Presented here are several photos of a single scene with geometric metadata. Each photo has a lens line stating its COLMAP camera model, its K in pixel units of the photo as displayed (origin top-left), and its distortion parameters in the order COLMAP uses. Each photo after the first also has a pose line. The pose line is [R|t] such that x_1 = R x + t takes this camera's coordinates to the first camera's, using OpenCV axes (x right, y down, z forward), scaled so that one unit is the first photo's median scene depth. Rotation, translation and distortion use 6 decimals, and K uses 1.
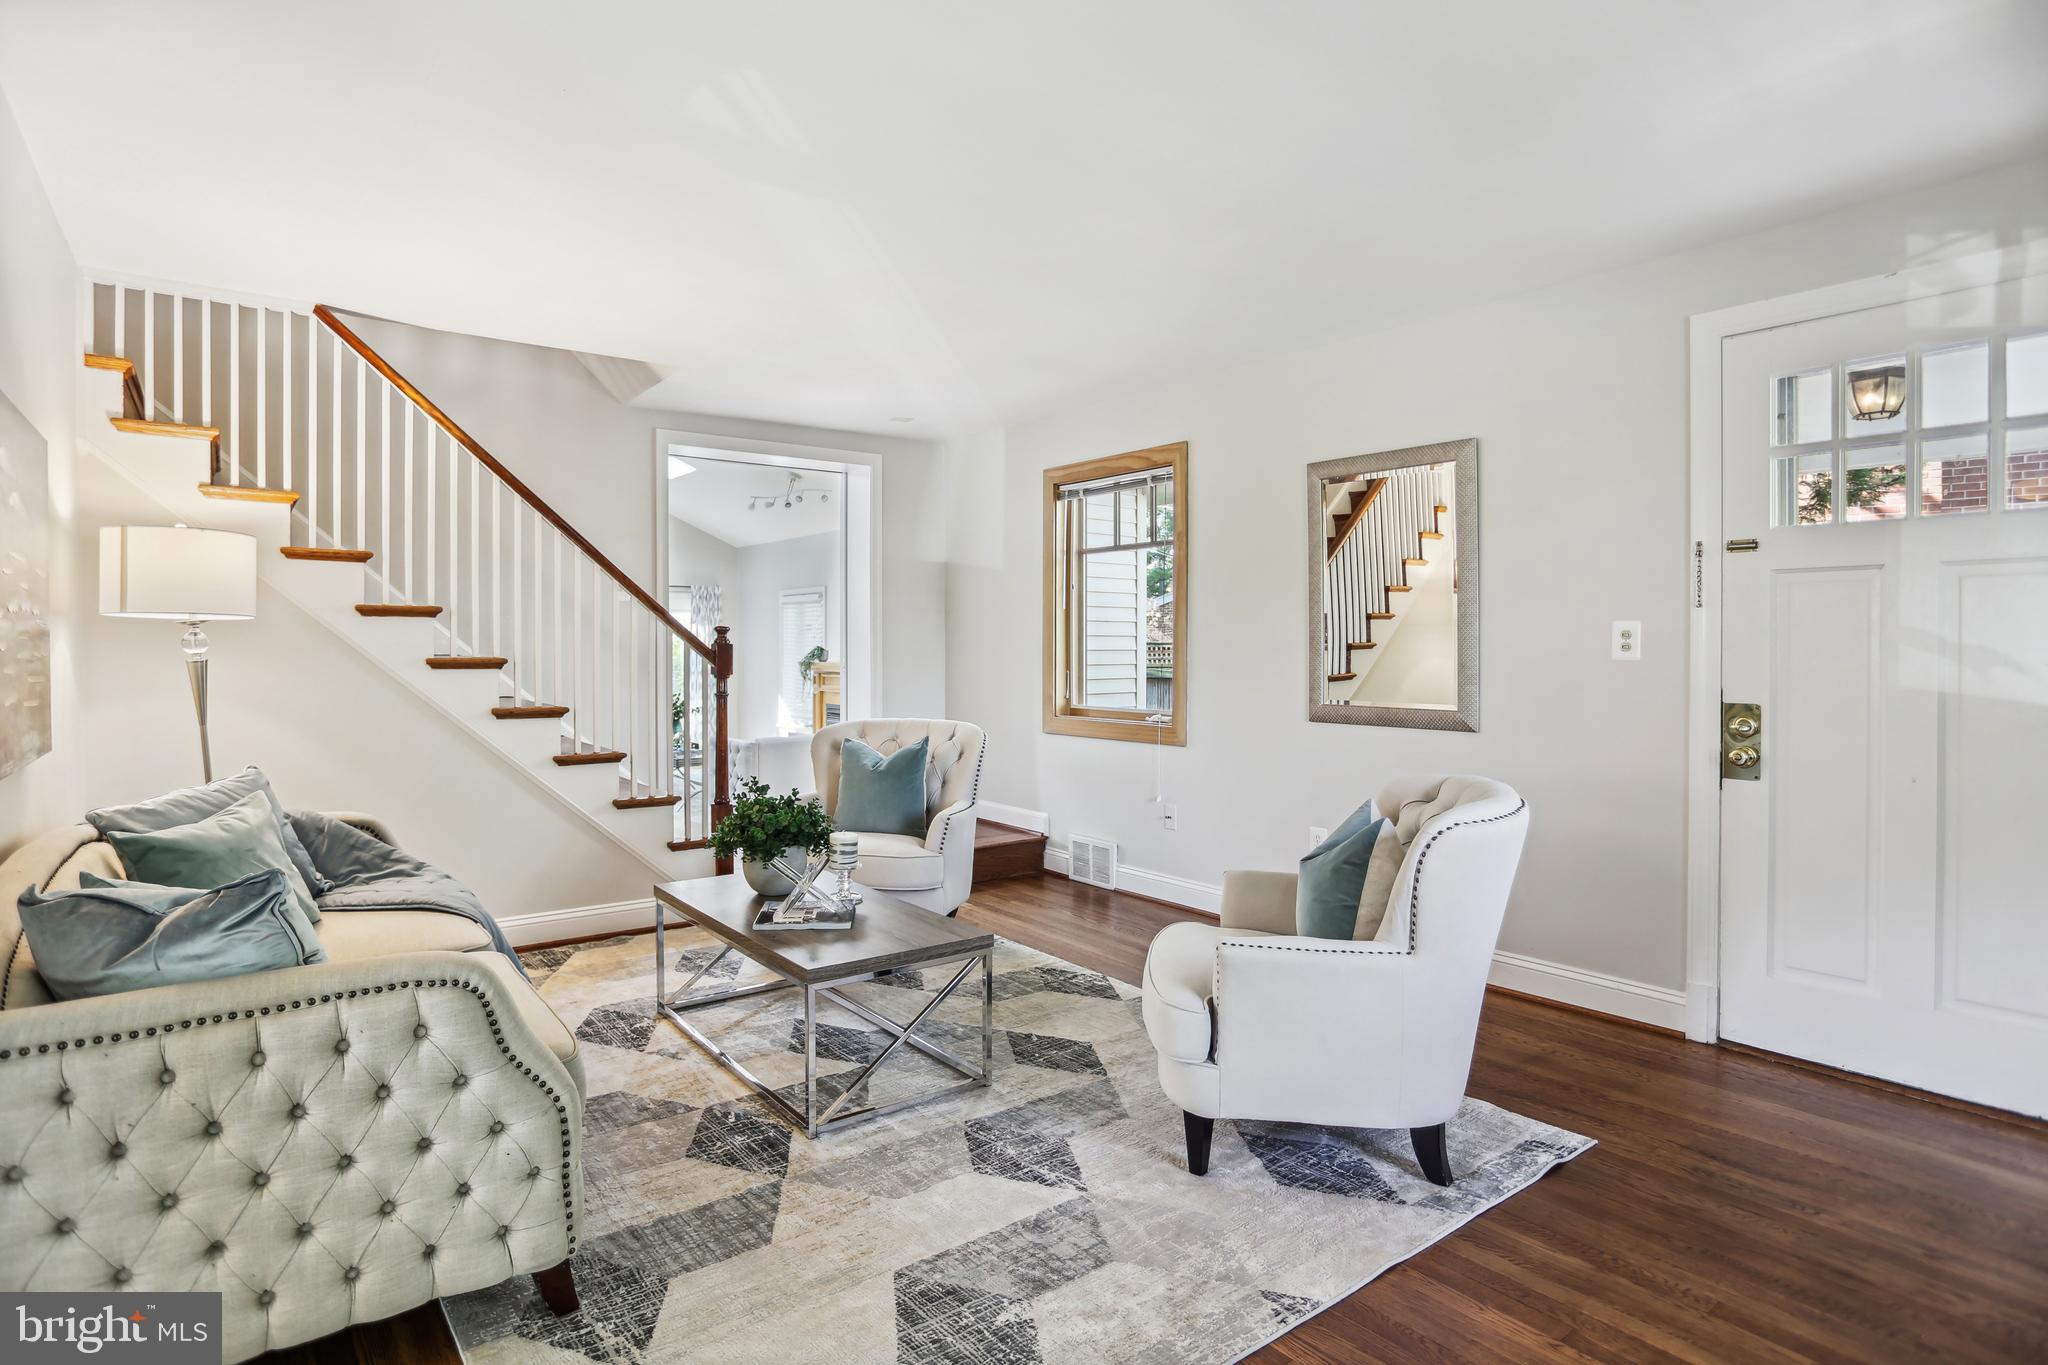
lens RADIAL K [[1024.2, 0, 1038.6], [0, 1024.2, 673.7], [0, 0, 1]] dist [-0.050371, 0.000828]
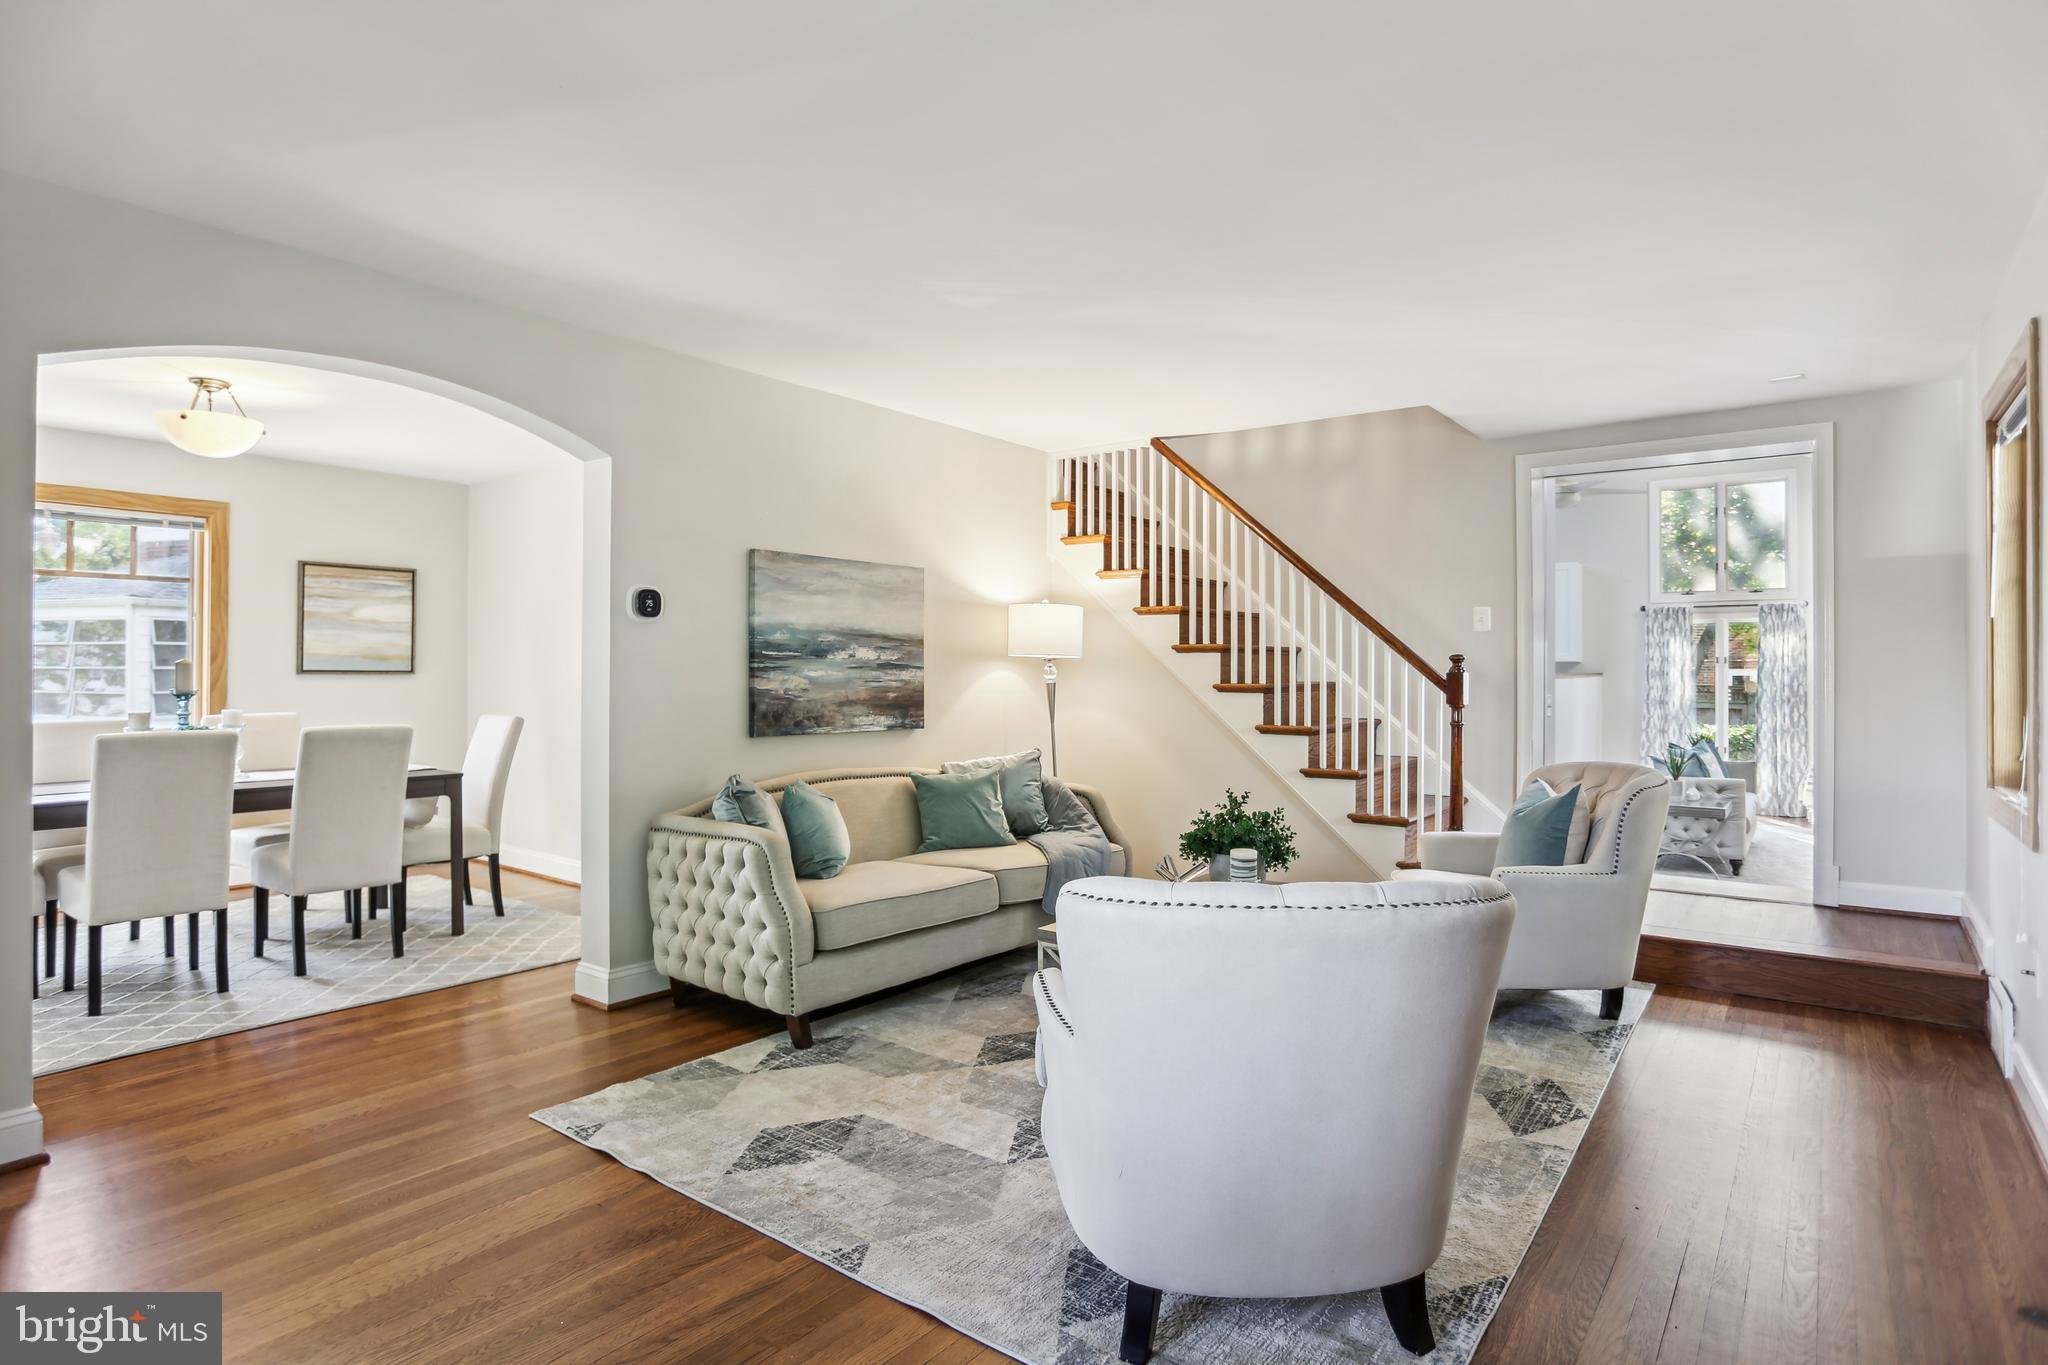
lens RADIAL K [[1024.2, 0, 1033.1], [0, 1024.2, 661.4], [0, 0, 1]] dist [-0.050371, 0.000828]
pose [[0.310285, -0.011754, -0.950571, 0.682261], [-0.029671, 0.999317, -0.022042, -0.009199], [0.950181, 0.035044, 0.309724, 0.403624]]
